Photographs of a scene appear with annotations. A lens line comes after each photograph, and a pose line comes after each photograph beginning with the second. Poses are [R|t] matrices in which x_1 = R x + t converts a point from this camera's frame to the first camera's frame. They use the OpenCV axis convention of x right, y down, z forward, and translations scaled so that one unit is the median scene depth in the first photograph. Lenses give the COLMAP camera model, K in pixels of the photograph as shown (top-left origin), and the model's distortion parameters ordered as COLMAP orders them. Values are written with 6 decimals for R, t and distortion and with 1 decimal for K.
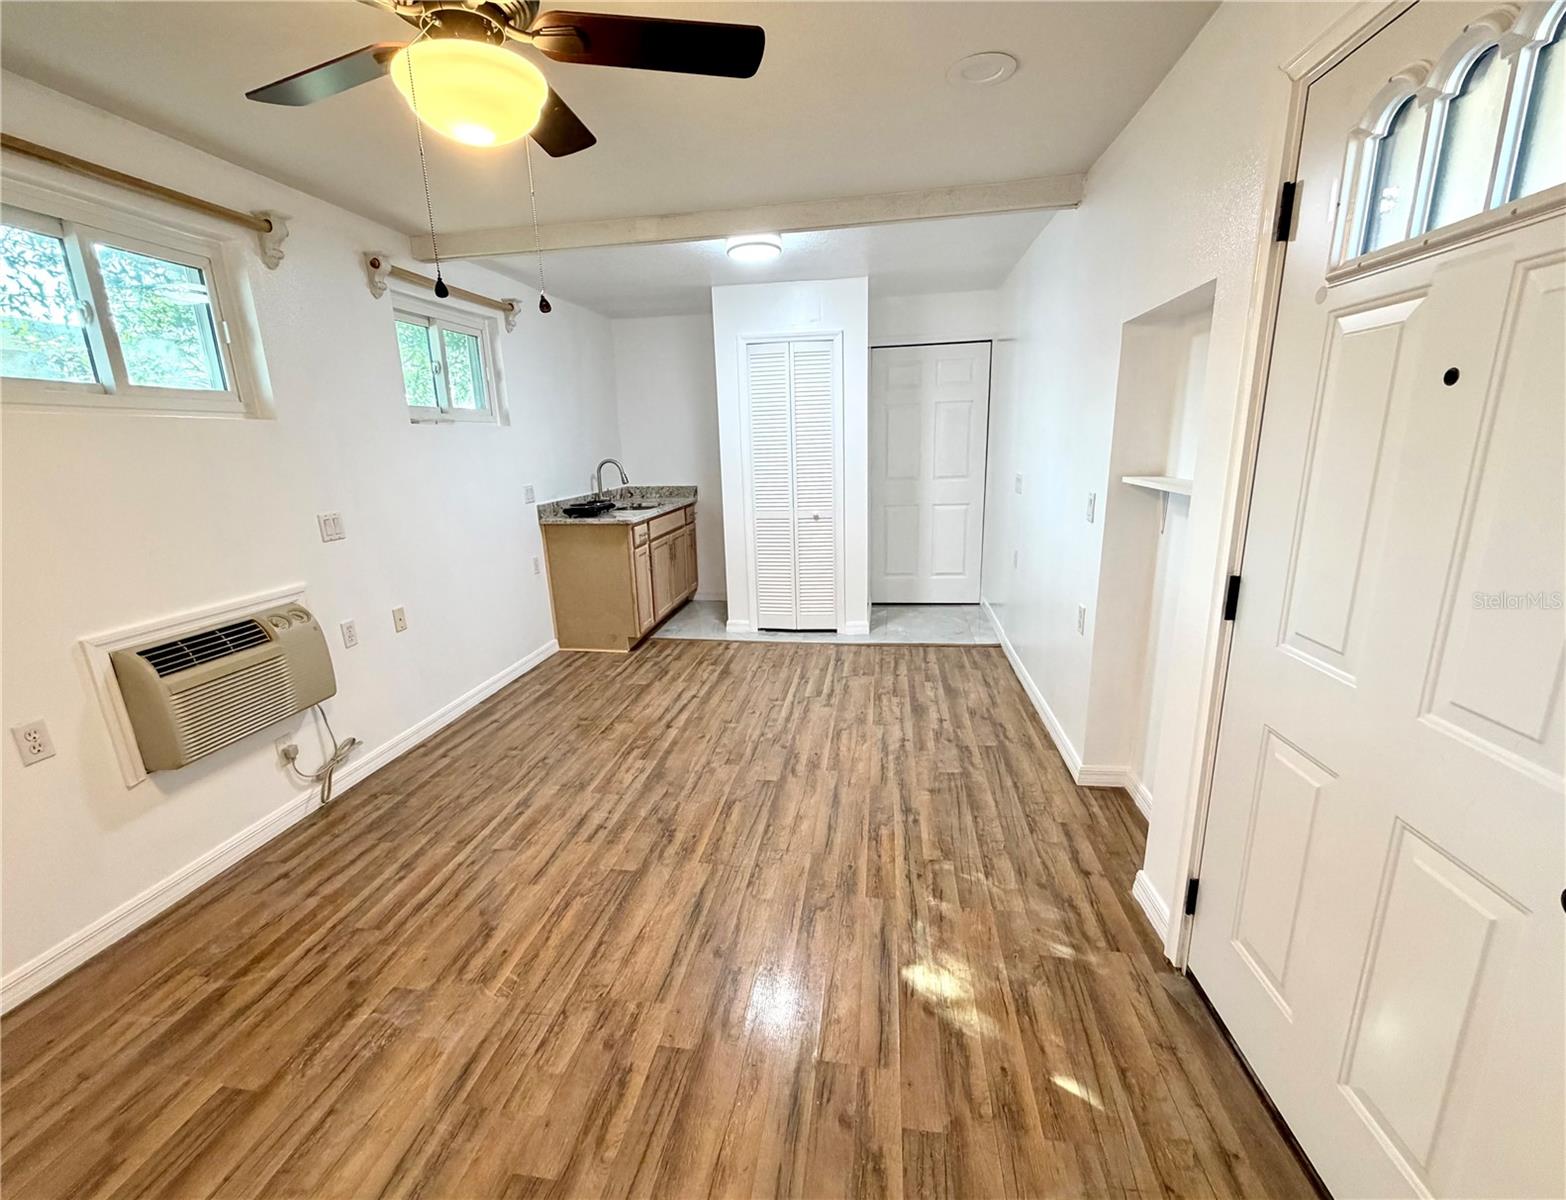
lens RADIAL K [[667.1, 0, 775.1], [0, 667.1, 609.3], [0, 0, 1]] dist [0.000029, -0.000043]
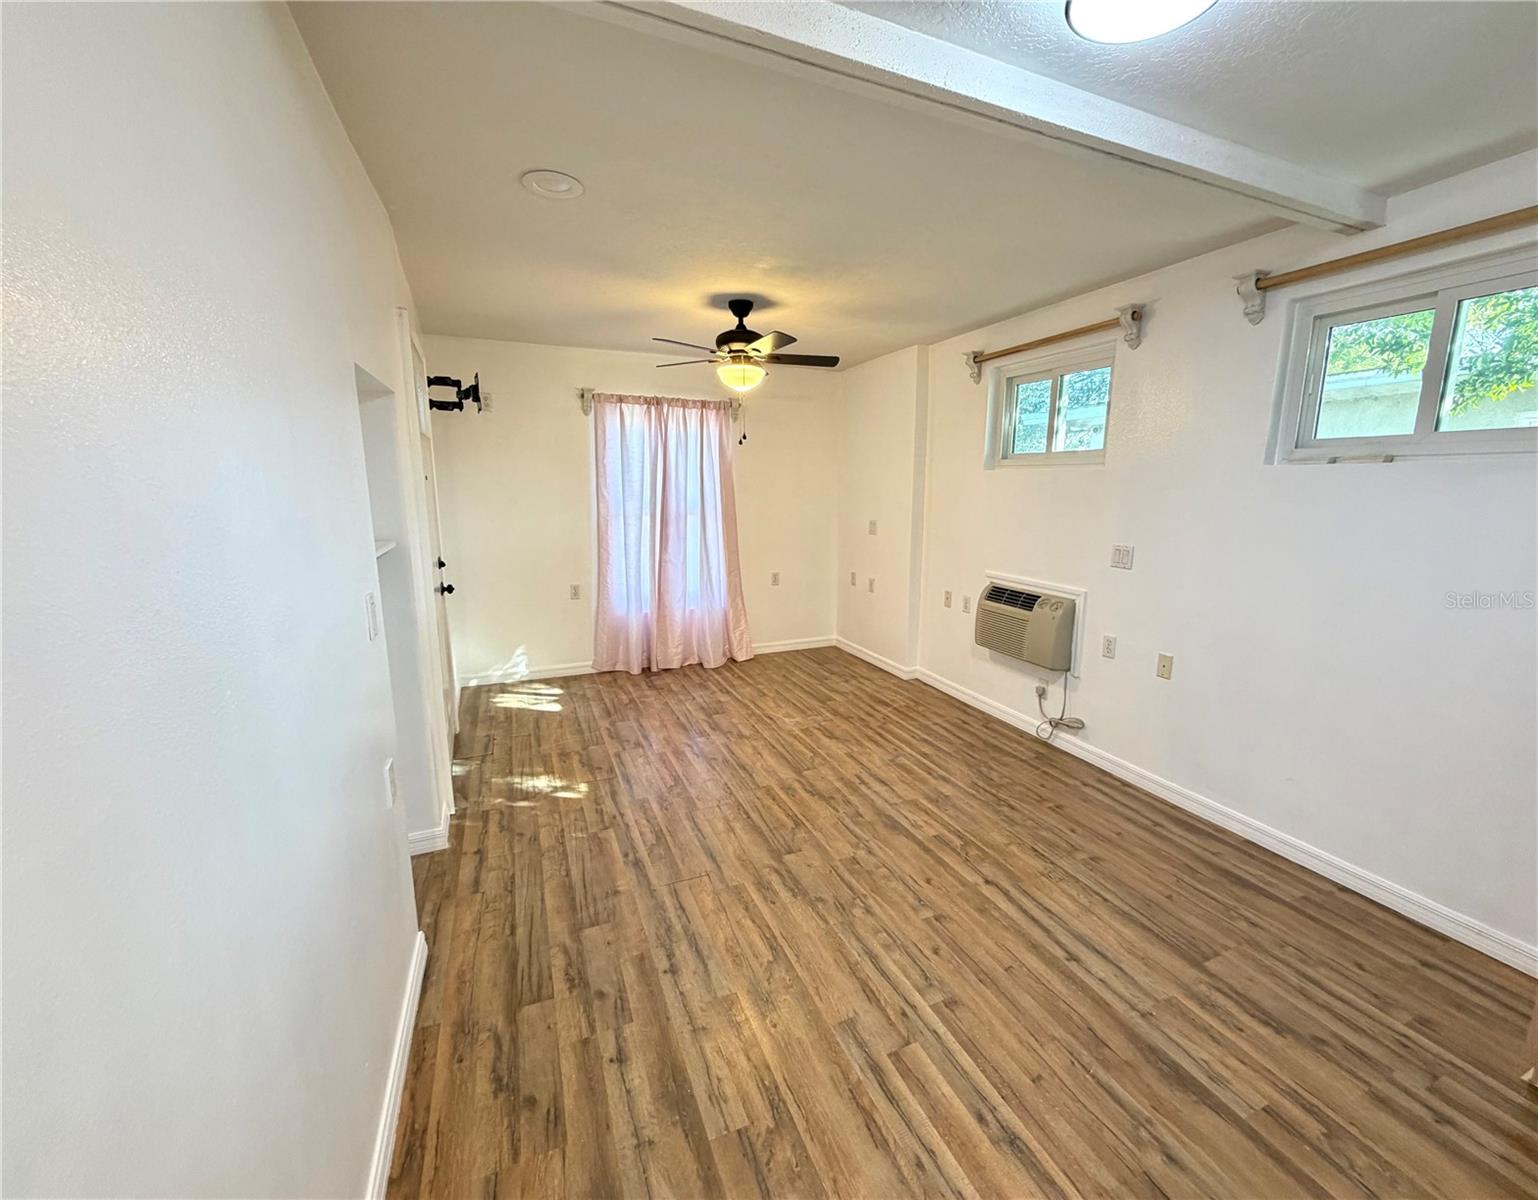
lens RADIAL K [[636.4, 0, 793.3], [0, 636.4, 594.5], [0, 0, 1]] dist [0.000754, 0.000185]
pose [[-0.839247, 0.118864, -0.530600, 0.370549], [-0.115470, 0.914599, 0.387525, -0.375103], [0.531349, 0.386497, -0.753849, 1.359980]]
